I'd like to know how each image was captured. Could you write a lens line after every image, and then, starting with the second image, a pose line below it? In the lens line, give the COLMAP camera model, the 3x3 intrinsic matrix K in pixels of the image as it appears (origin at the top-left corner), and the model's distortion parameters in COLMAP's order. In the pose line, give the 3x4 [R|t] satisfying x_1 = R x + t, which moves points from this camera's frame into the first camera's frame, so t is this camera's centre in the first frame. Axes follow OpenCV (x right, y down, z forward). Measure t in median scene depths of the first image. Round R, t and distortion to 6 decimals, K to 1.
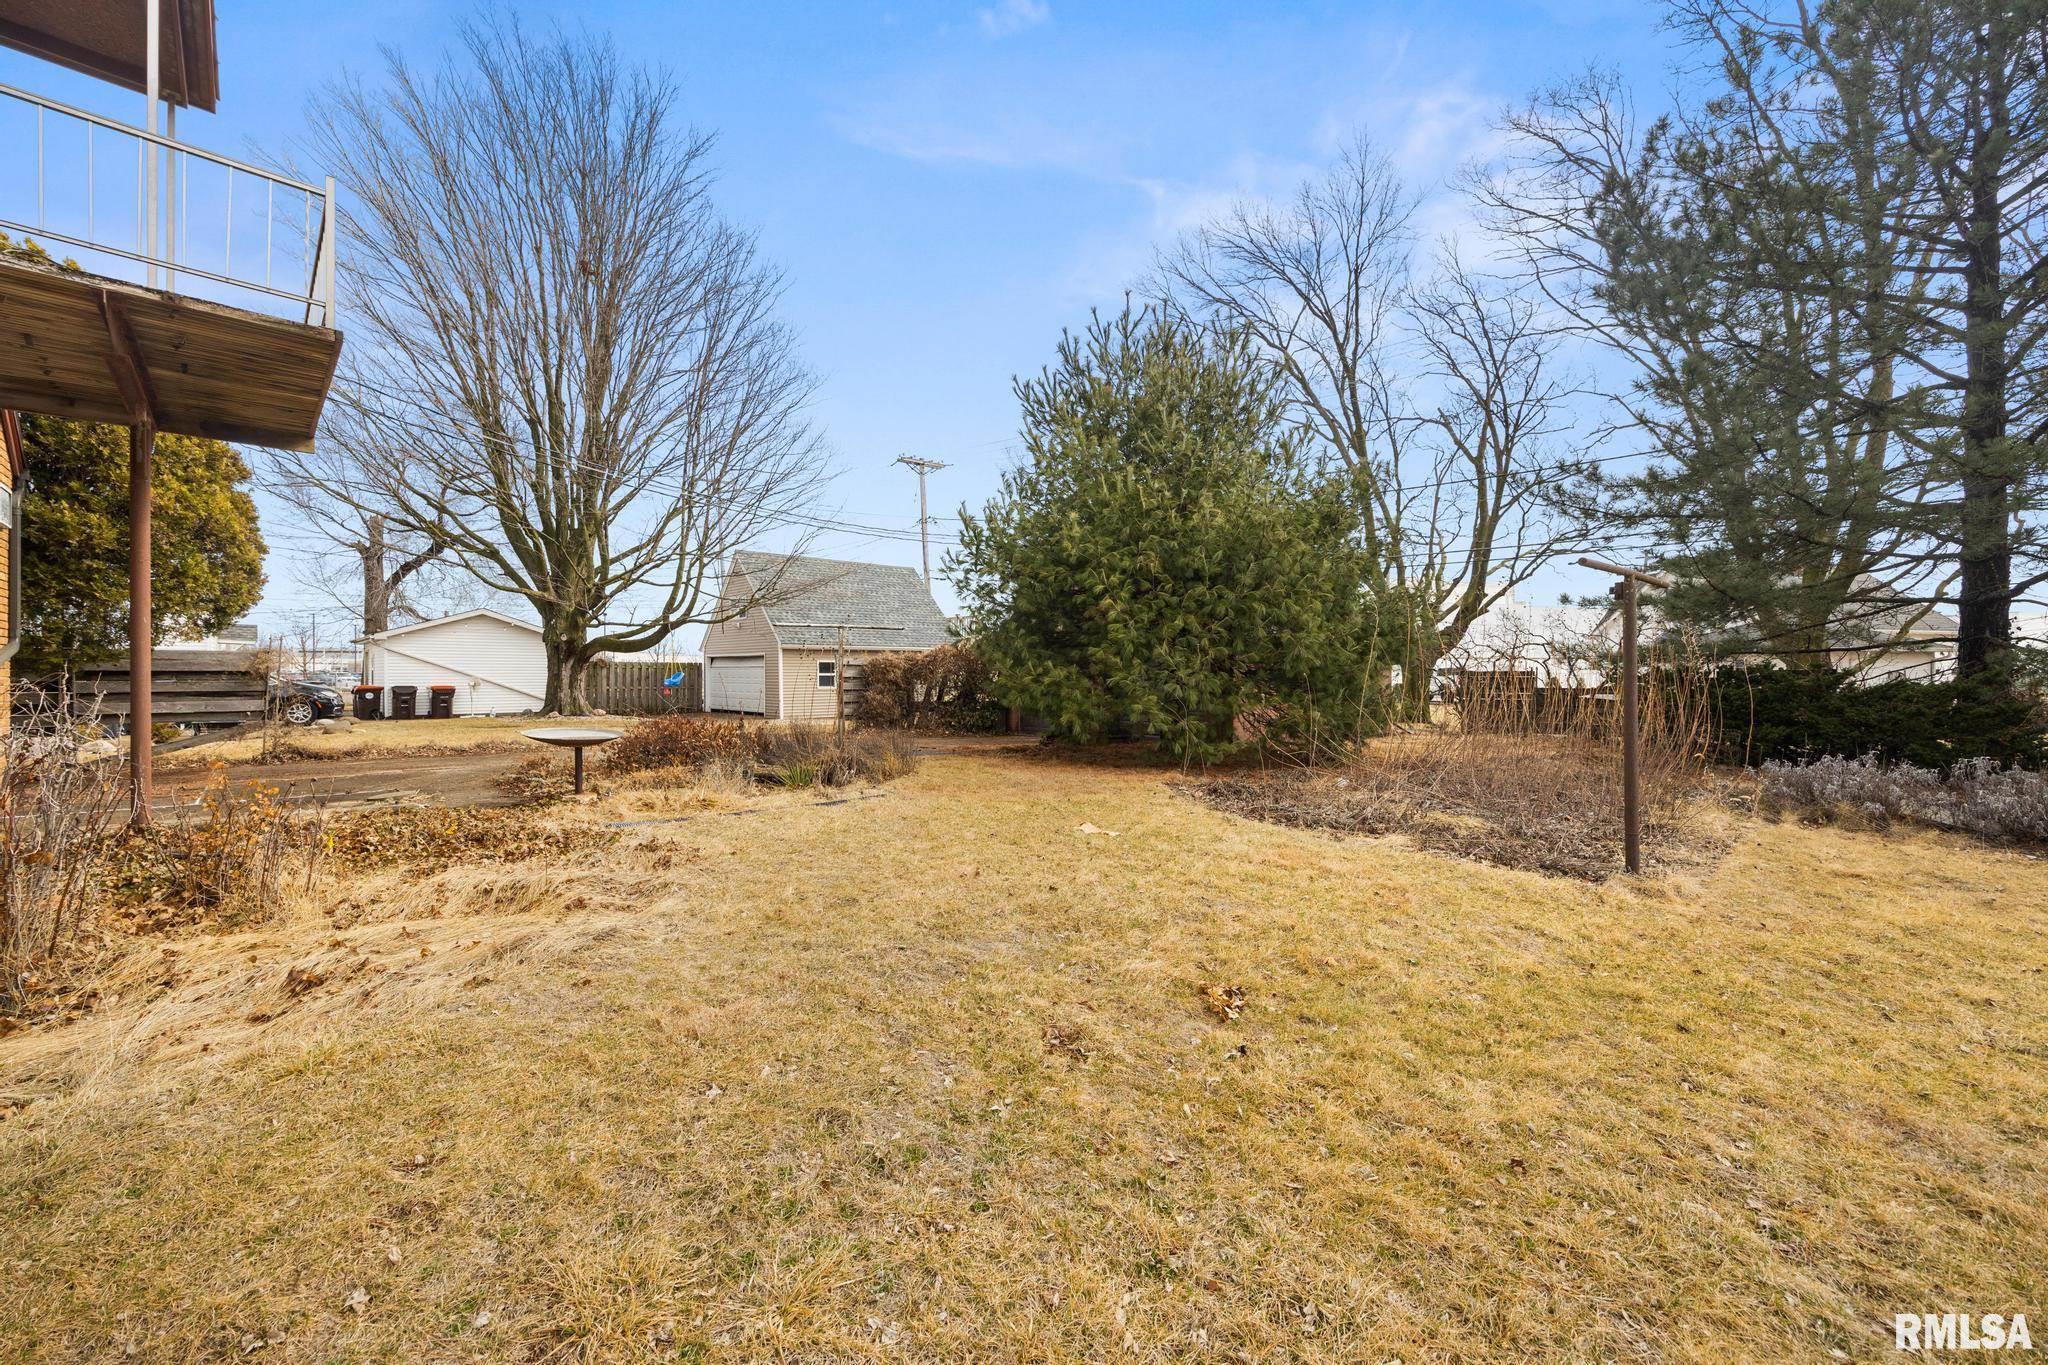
lens RADIAL K [[828.1, 0, 1025.9], [0, 828.1, 675.2], [0, 0, 1]] dist [0.000150, 0.000122]
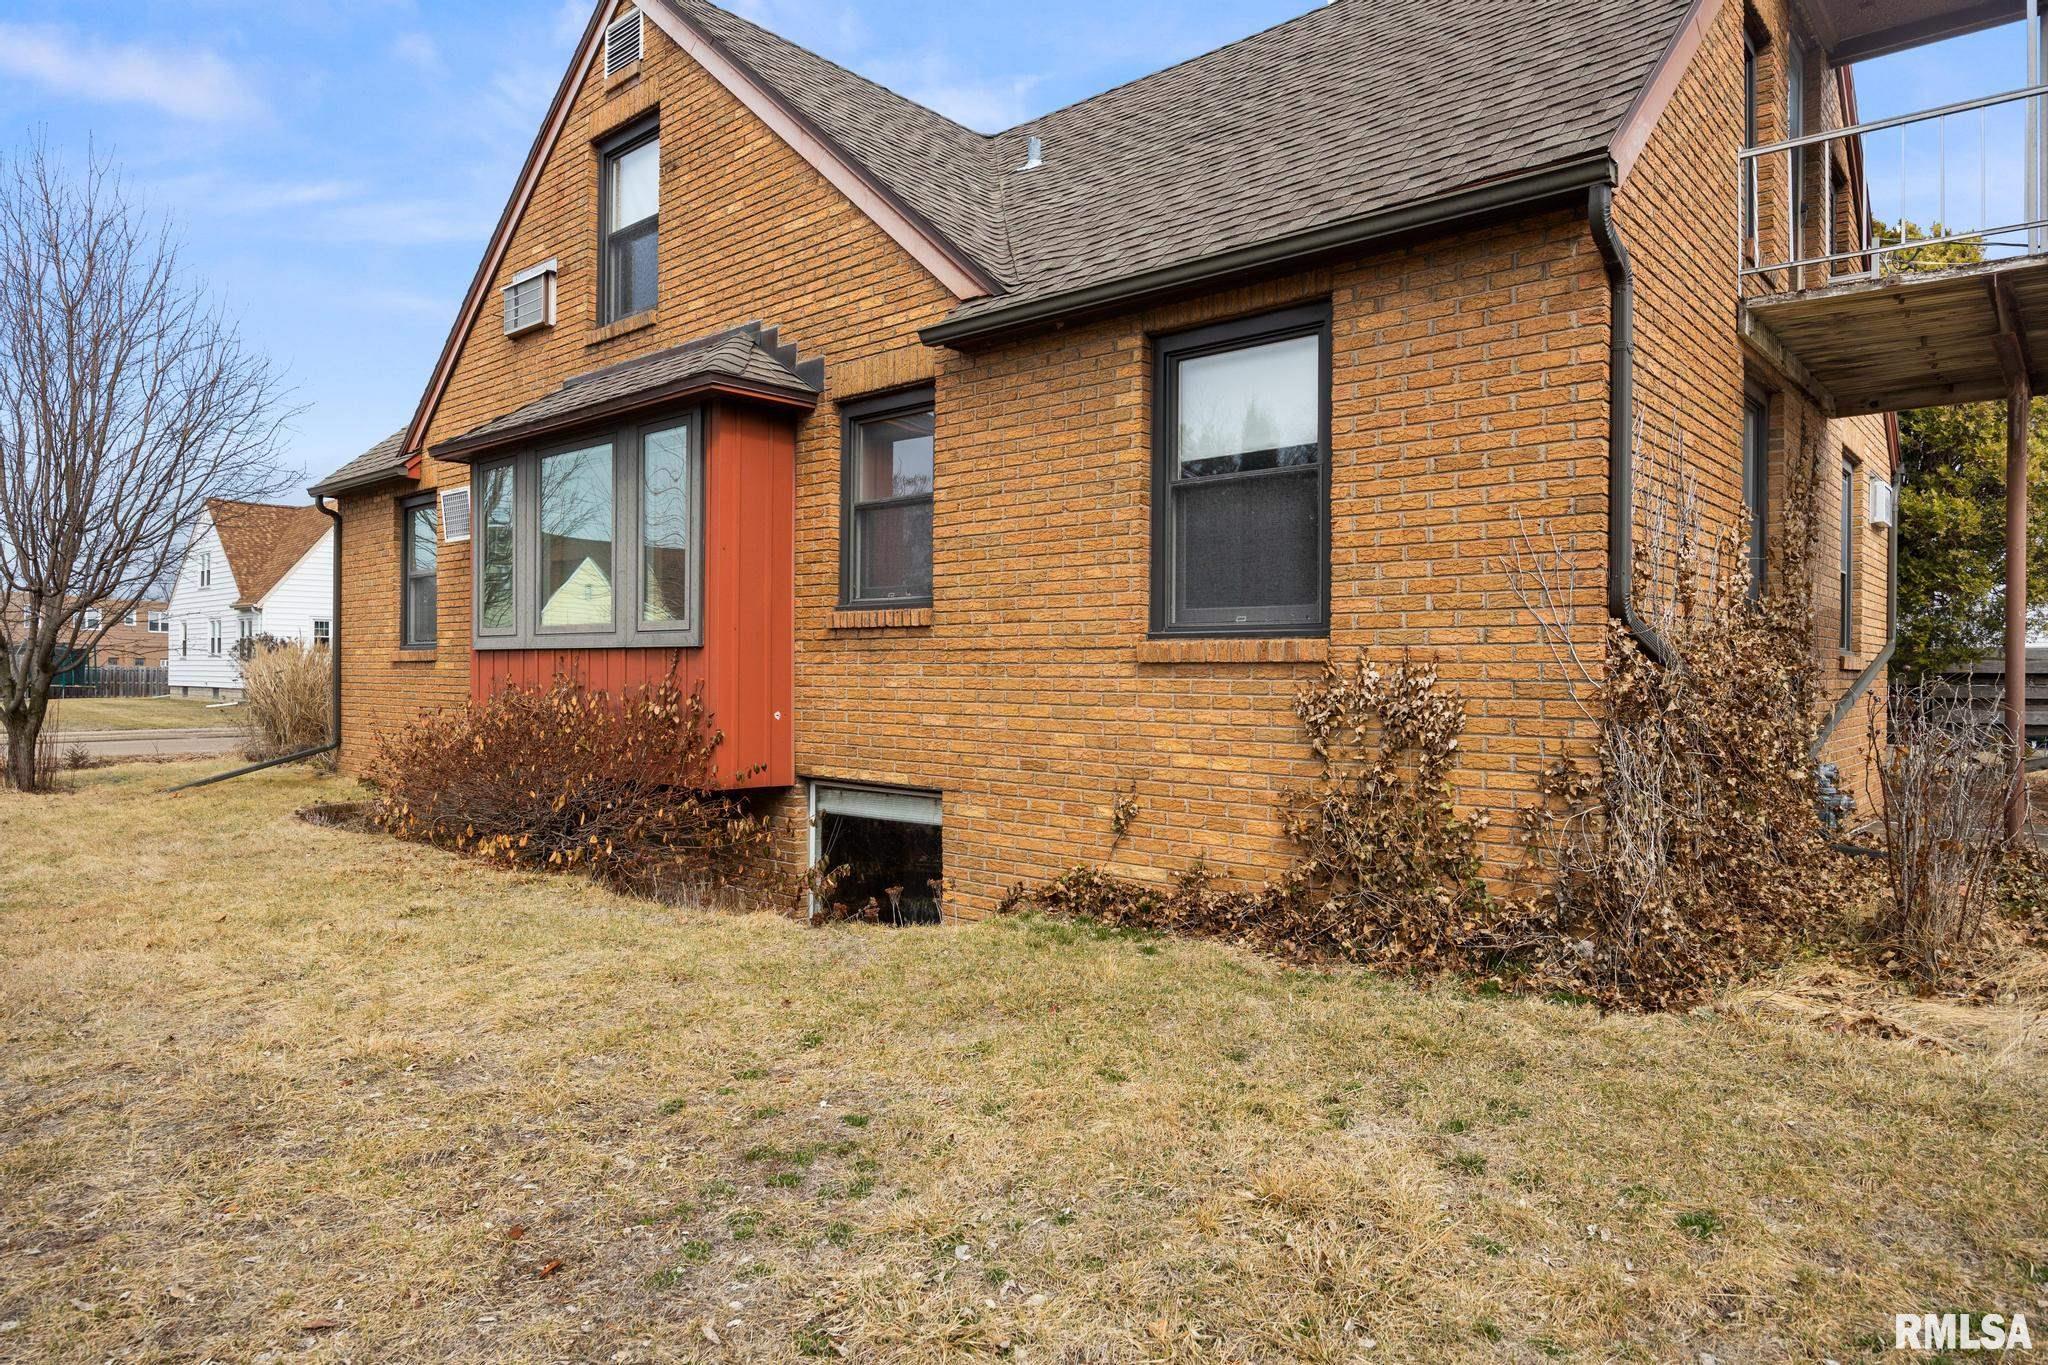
lens RADIAL K [[1222.3, 0, 1024.5], [0, 1222.3, 678.1], [0, 0, 1]] dist [-0.004755, -0.000071]
pose [[0.091175, 0.008630, -0.995798, 0.109034], [-0.010063, 0.999919, 0.007744, 0.000825], [0.995784, 0.009315, 0.091254, -0.138136]]
